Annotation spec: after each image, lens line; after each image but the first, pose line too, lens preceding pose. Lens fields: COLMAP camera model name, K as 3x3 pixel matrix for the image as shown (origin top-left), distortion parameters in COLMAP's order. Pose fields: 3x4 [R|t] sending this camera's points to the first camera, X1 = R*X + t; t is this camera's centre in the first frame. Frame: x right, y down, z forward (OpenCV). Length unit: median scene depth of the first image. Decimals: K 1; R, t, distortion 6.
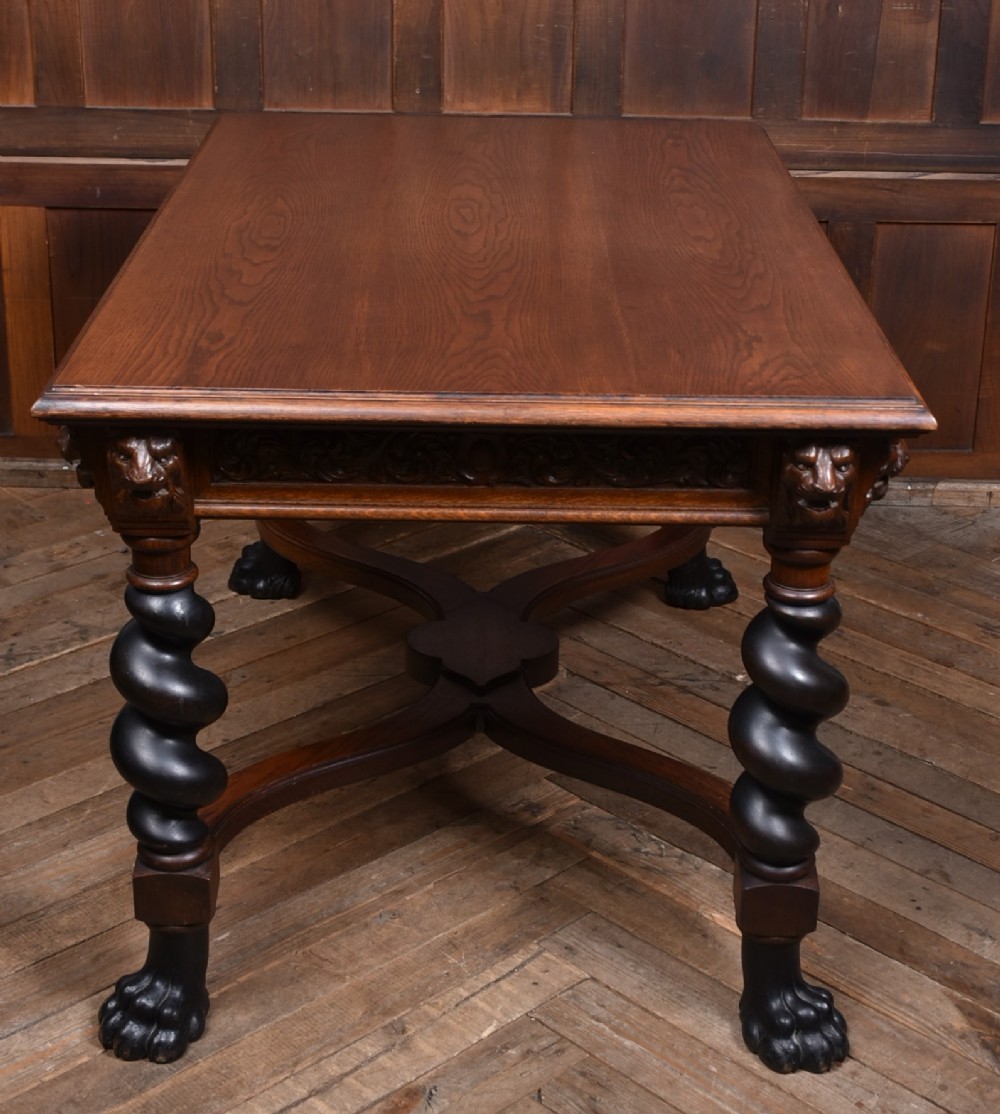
lens RADIAL K [[1940.5, 0, 472.3], [0, 1940.5, 460.5], [0, 0, 1]] dist [-0.024227, 0.000000]
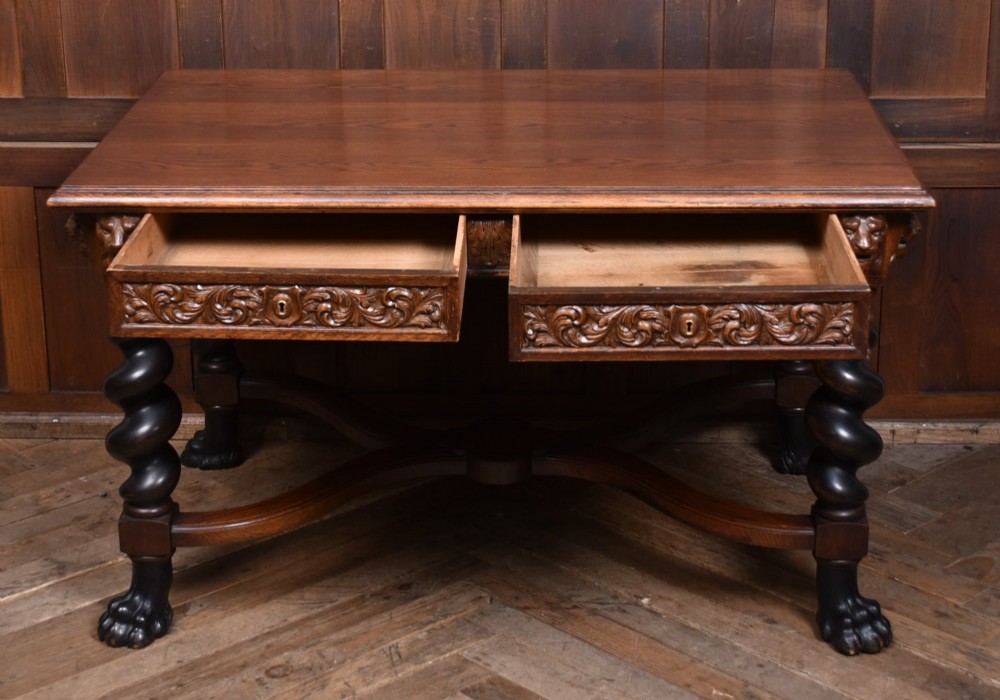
lens RADIAL K [[1893.2, 0, 496.3], [0, 1893.2, 323.8], [0, 0, 1]] dist [-0.029270, 0.000000]
pose [[0.999827, -0.015472, -0.010294, 0.061574], [0.015017, 0.998967, -0.042886, -0.001529], [0.010947, 0.042724, 0.999027, -0.088176]]
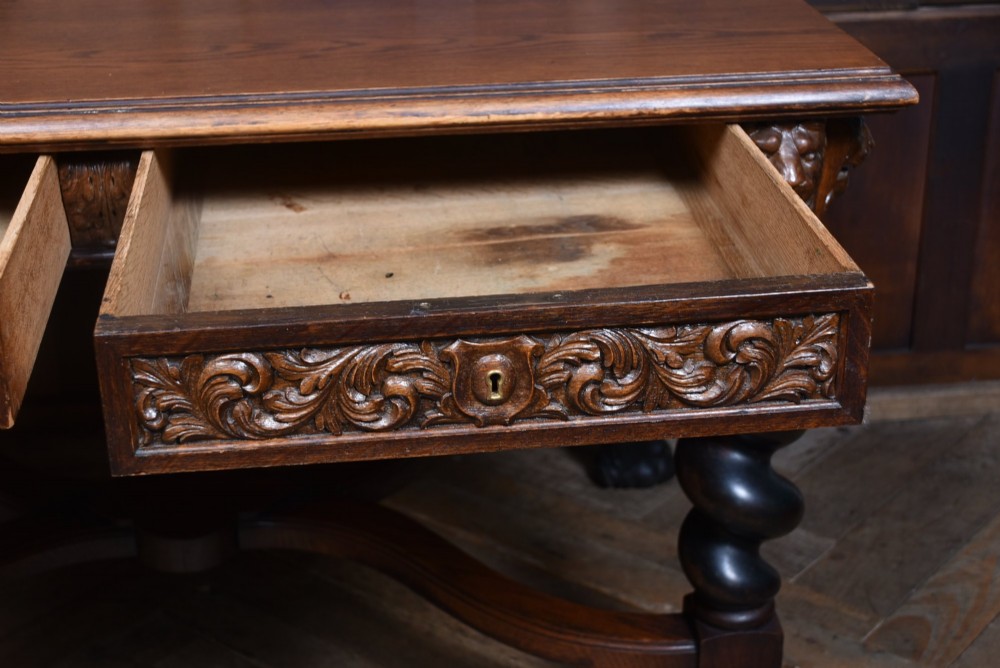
lens RADIAL K [[1597.6, 0, 469.2], [0, 1597.6, 350.5], [0, 0, 1]] dist [-0.010789, 0.000000]
pose [[0.992110, -0.072736, 0.102116, 0.097576], [0.068645, 0.996713, 0.043019, -0.052750], [-0.104909, -0.035670, 0.993842, 0.392346]]
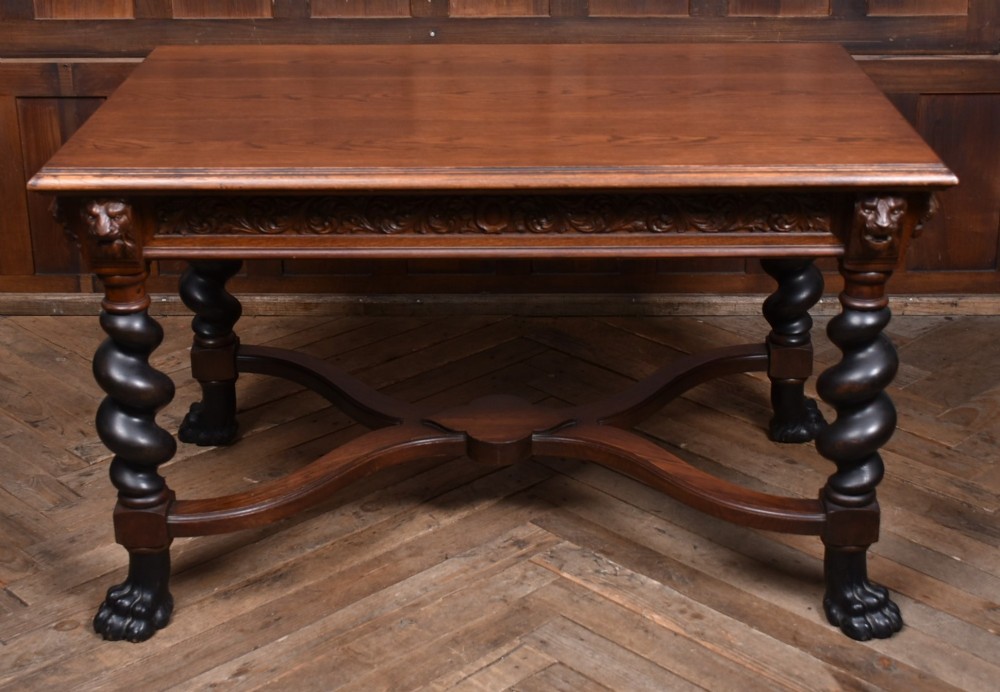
lens RADIAL K [[1603.5, 0, 509.7], [0, 1603.5, 312.5], [0, 0, 1]] dist [-0.042010, 0.000000]
pose [[0.999775, -0.021000, -0.002968, 0.025412], [0.021002, 0.999779, 0.000834, 0.018344], [0.002950, -0.000897, 0.999995, -0.068356]]
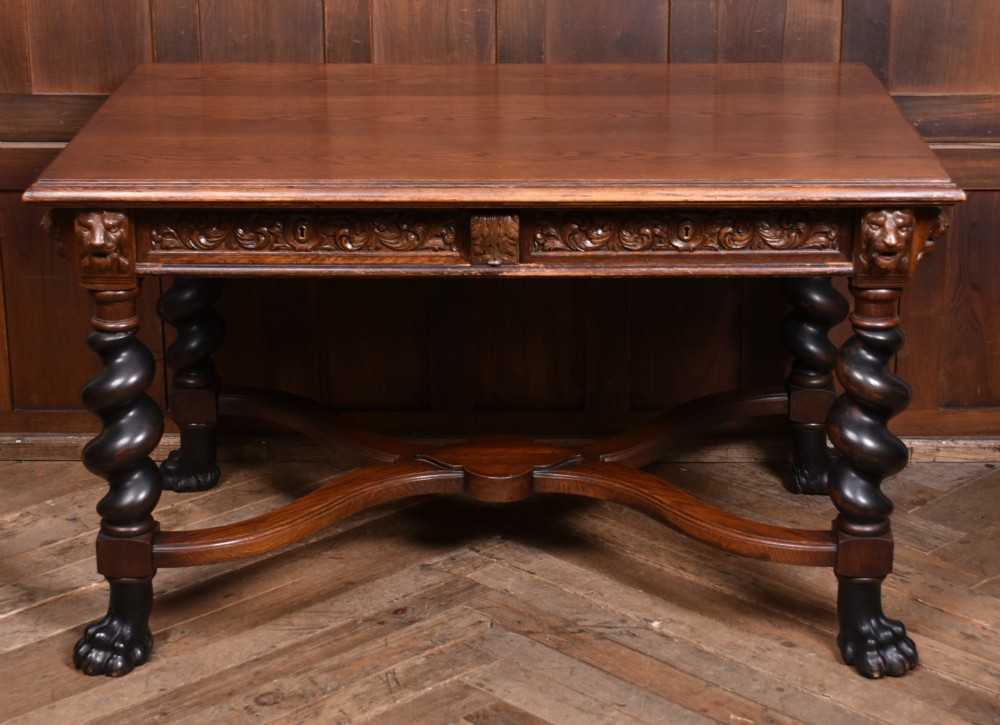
lens RADIAL K [[2029.3, 0, 506.7], [0, 2029.3, 365.7], [0, 0, 1]] dist [-0.036296, 0.000000]
pose [[0.999744, -0.018230, 0.013374, 0.042138], [0.018776, 0.998946, -0.041884, 0.015659], [-0.012596, 0.042125, 0.999033, -0.095600]]
